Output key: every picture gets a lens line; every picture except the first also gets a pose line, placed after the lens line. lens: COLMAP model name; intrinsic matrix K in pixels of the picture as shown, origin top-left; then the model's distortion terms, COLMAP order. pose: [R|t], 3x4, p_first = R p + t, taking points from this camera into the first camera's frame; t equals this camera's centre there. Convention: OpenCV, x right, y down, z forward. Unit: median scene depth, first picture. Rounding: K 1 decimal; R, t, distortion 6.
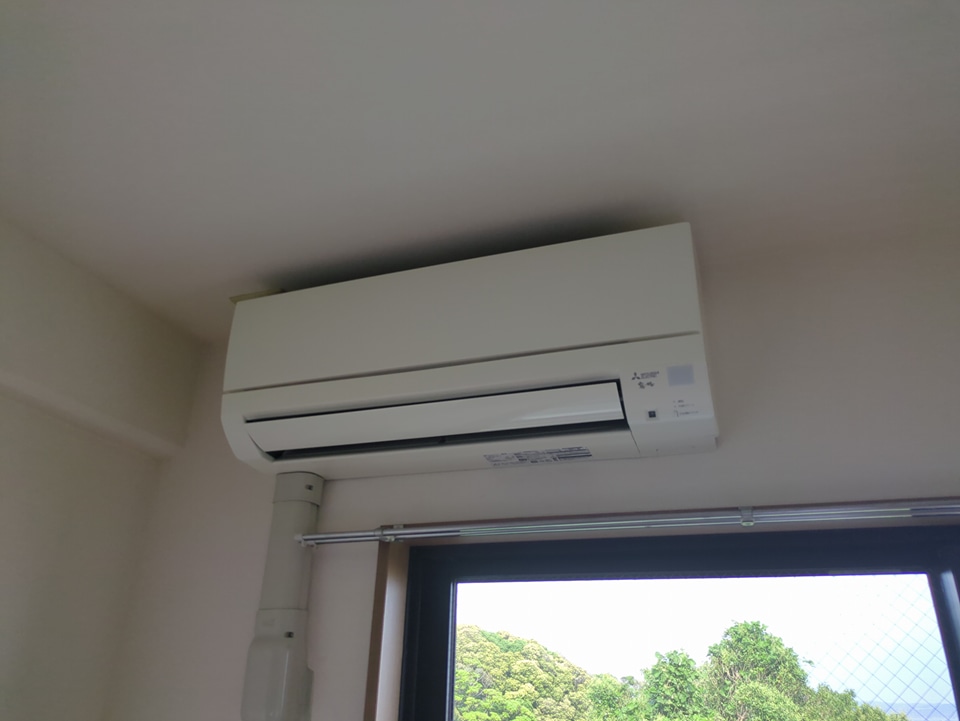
lens RADIAL K [[708.1, 0, 480.6], [0, 708.1, 380.4], [0, 0, 1]] dist [0.065434, -0.063373]
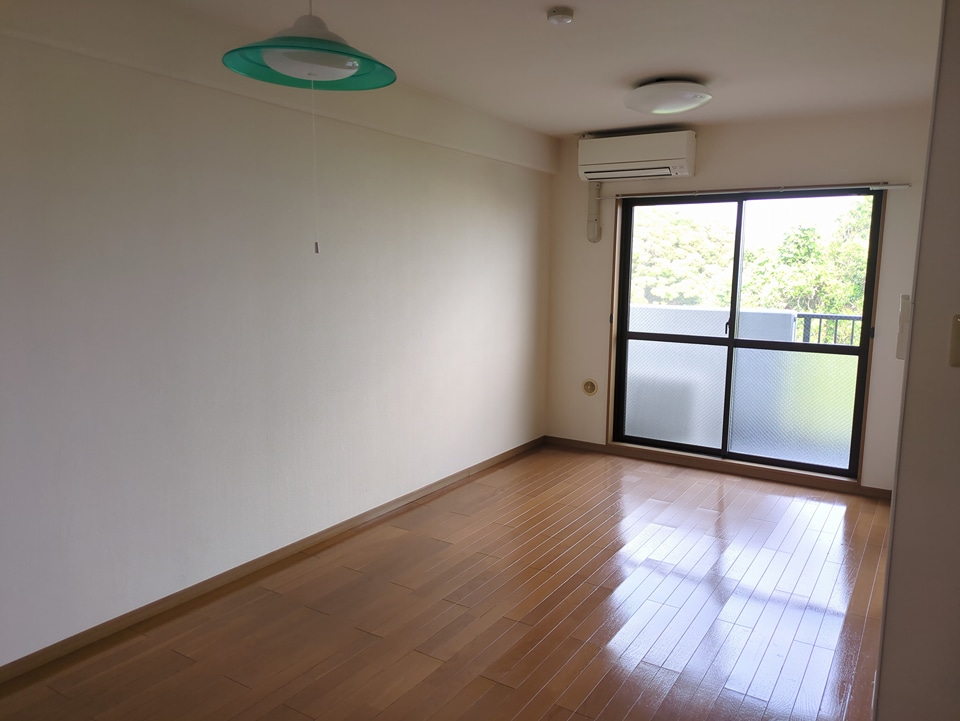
lens RADIAL K [[708.1, 0, 480.6], [0, 708.1, 380.4], [0, 0, 1]] dist [0.065434, -0.063373]
pose [[0.973155, 0.023241, -0.228974, 0.007706], [0.104555, 0.841657, 0.529794, -0.126725], [0.205030, -0.539512, 0.816633, -0.341604]]
